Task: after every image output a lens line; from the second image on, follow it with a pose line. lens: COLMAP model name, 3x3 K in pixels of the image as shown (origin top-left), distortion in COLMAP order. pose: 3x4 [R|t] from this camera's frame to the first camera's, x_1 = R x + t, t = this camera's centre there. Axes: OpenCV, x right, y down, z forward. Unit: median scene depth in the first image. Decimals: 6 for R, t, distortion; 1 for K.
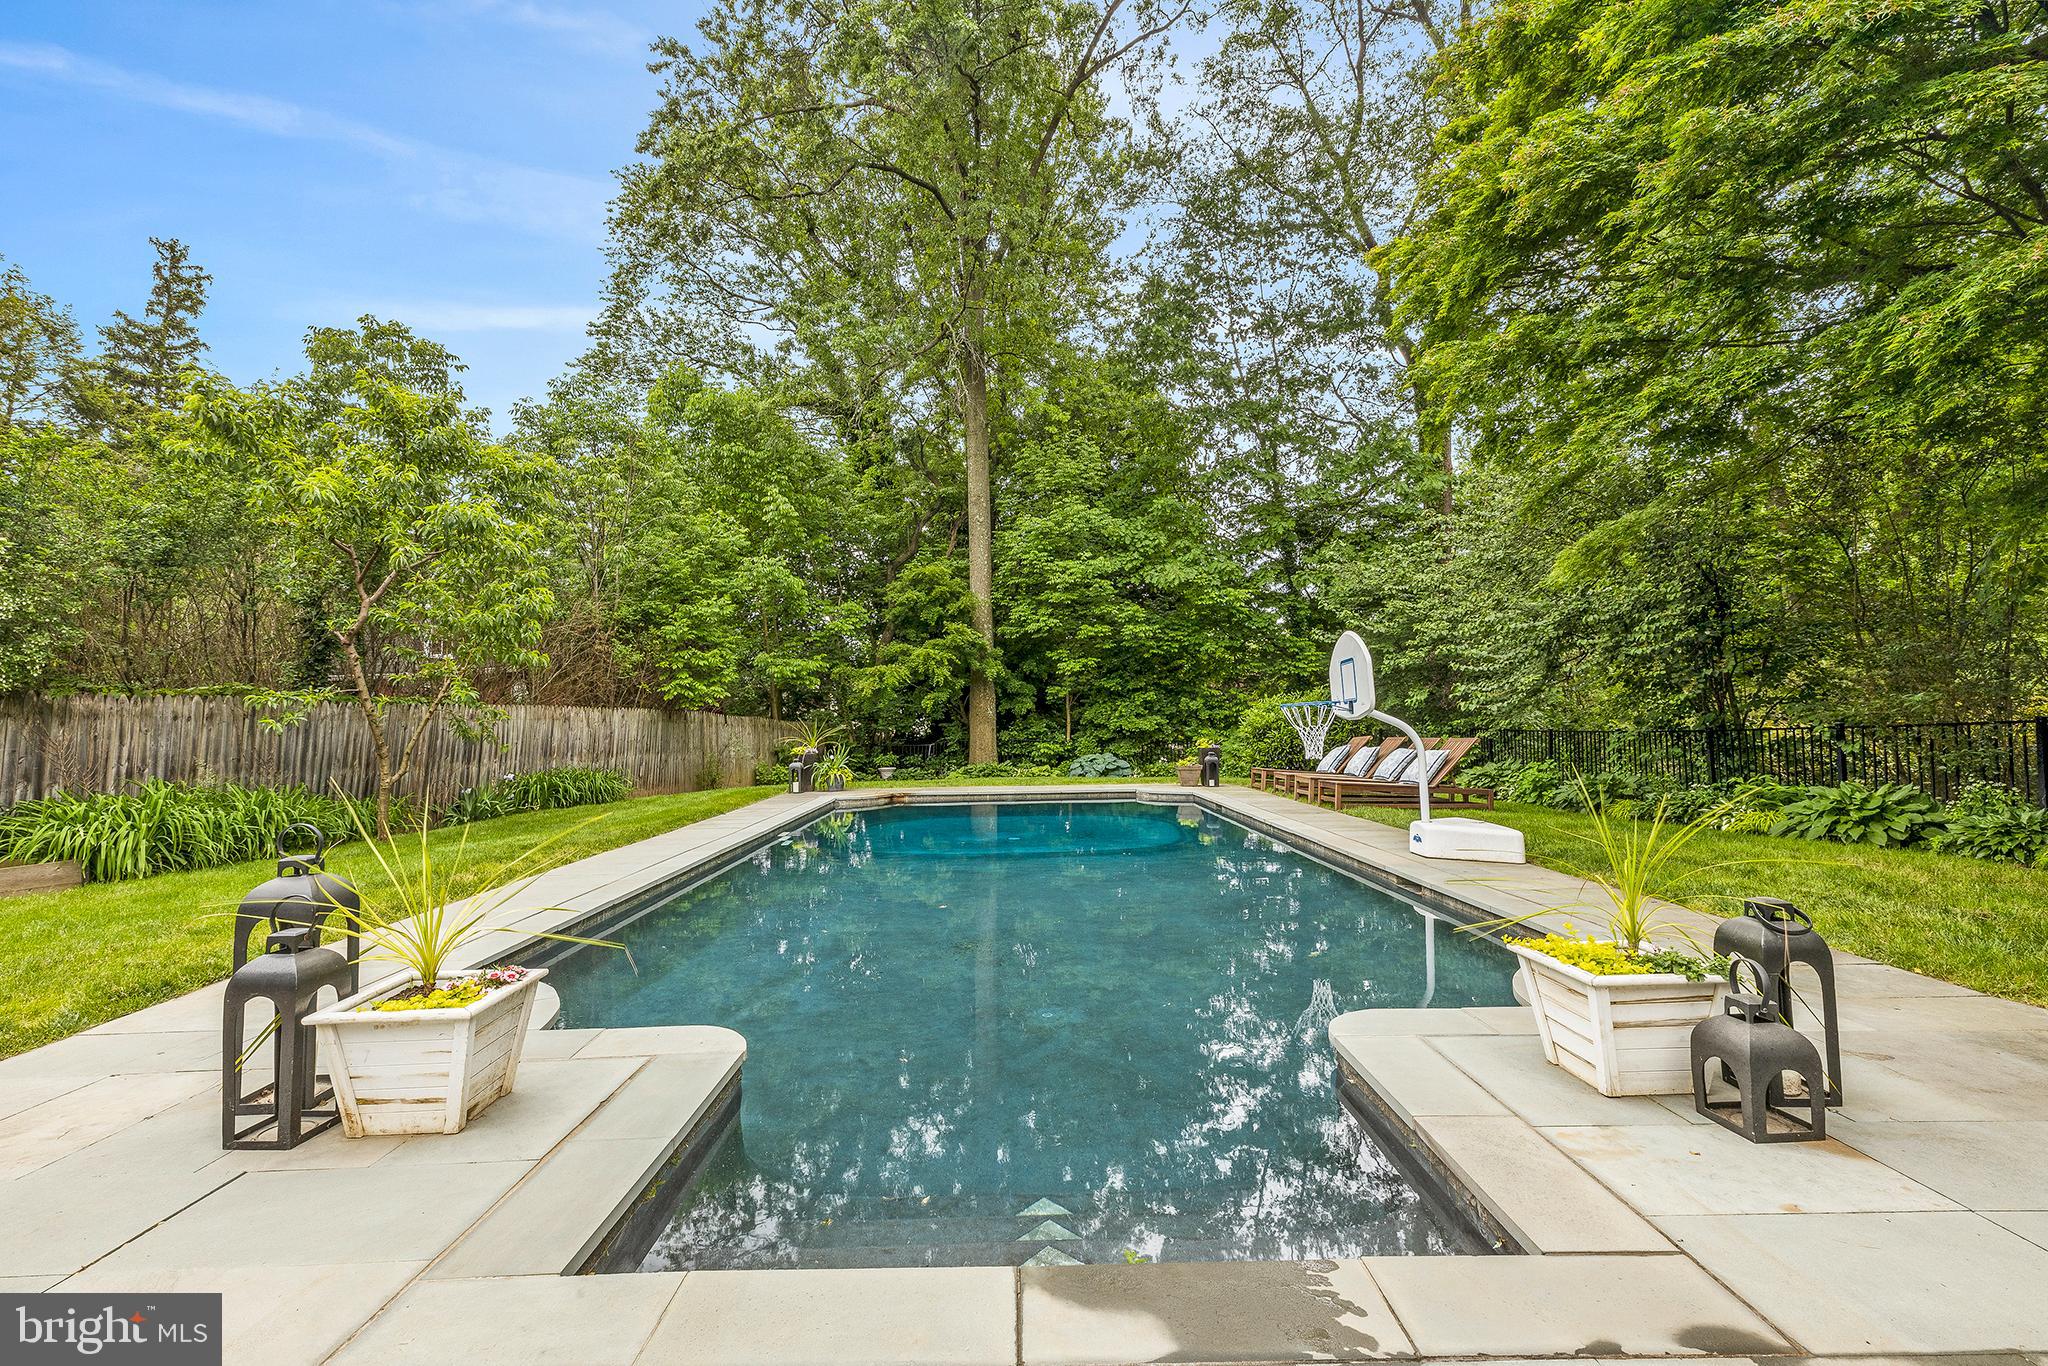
lens RADIAL K [[913.5, 0, 1014.3], [0, 913.5, 673.2], [0, 0, 1]] dist [0.004267, 0.000221]
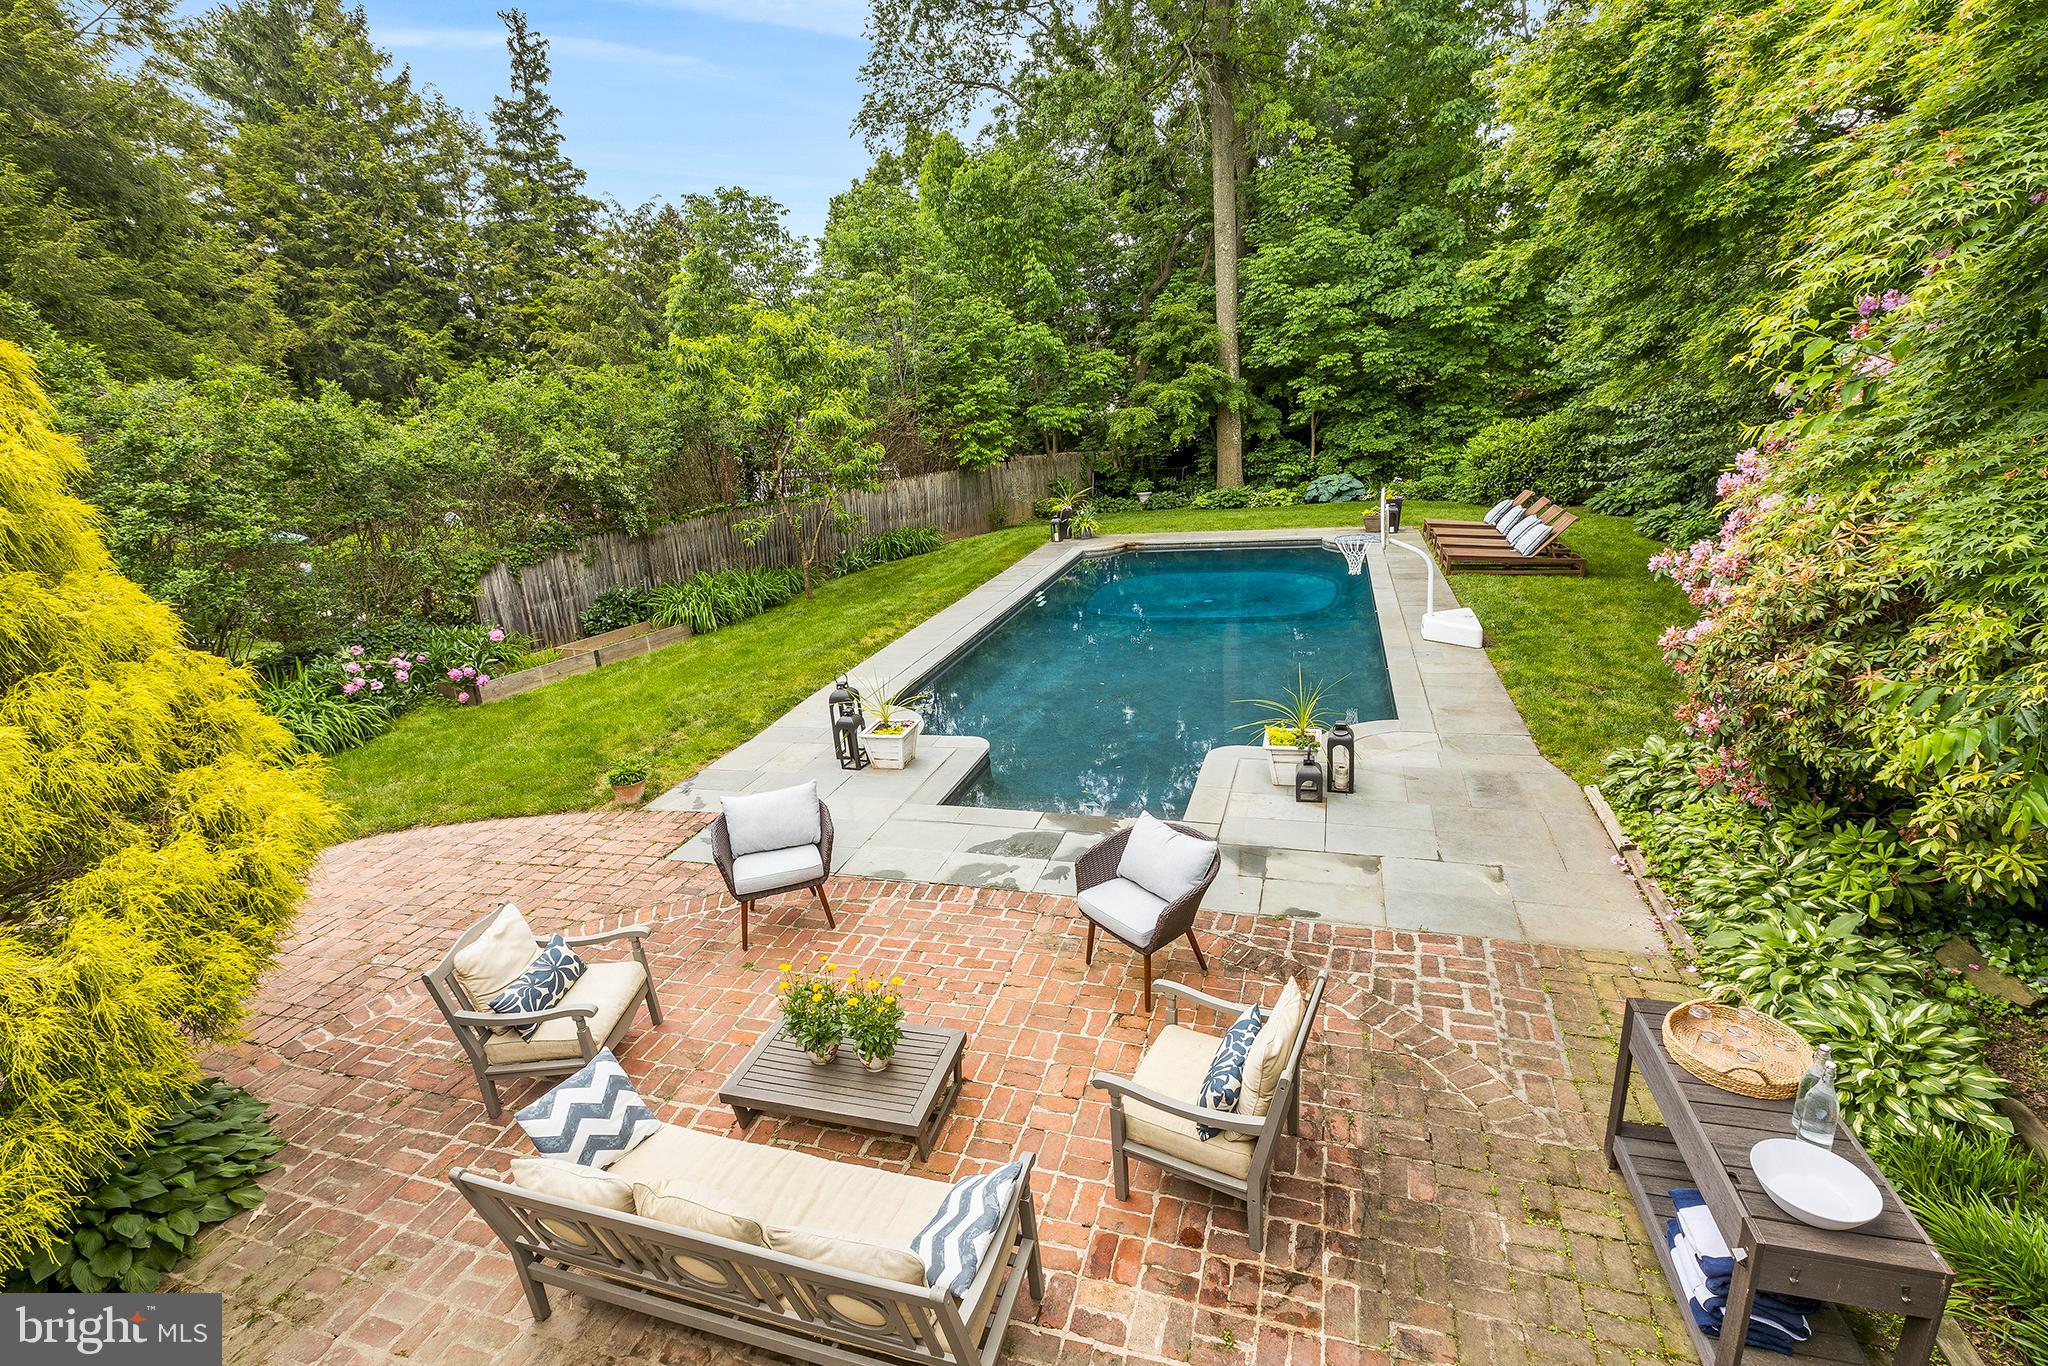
lens RADIAL K [[913.5, 0, 1010.2], [0, 913.5, 689.9], [0, 0, 1]] dist [0.004267, 0.000221]
pose [[0.946594, 0.038353, -0.320139, 0.087172], [0.083028, 0.930420, 0.356967, -0.098517], [0.311554, -0.364483, 0.877545, -0.180809]]
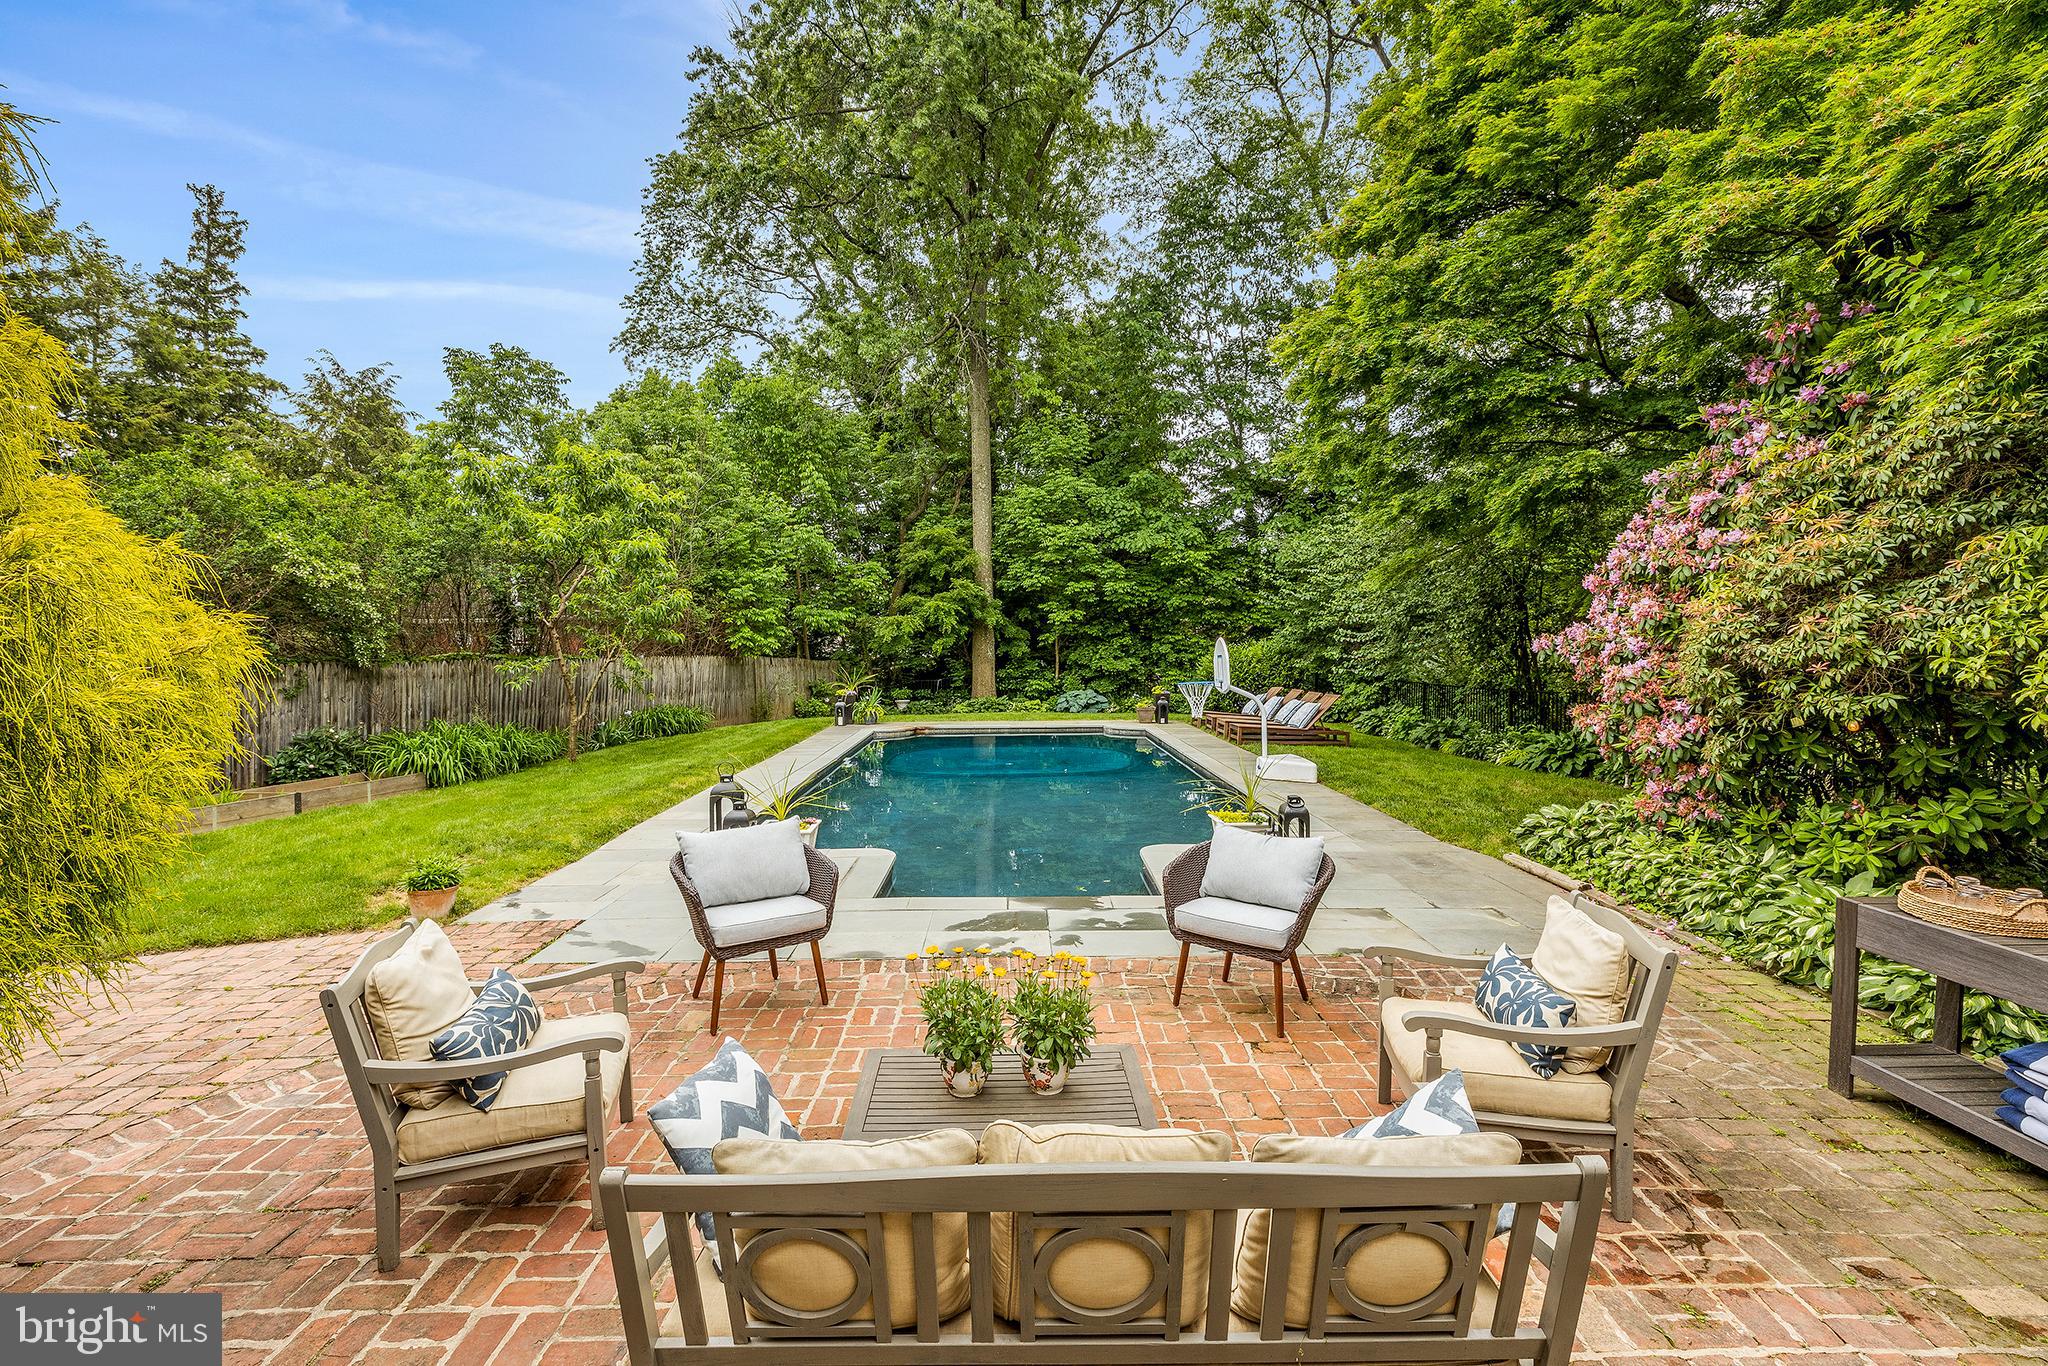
lens RADIAL K [[913.5, 0, 1006.2], [0, 913.5, 688.8], [0, 0, 1]] dist [0.004267, 0.000221]
pose [[0.999950, 0.008516, -0.005309, 0.000822], [-0.007918, 0.994532, 0.104133, -0.037319], [0.006166, -0.104086, 0.994549, -0.182119]]
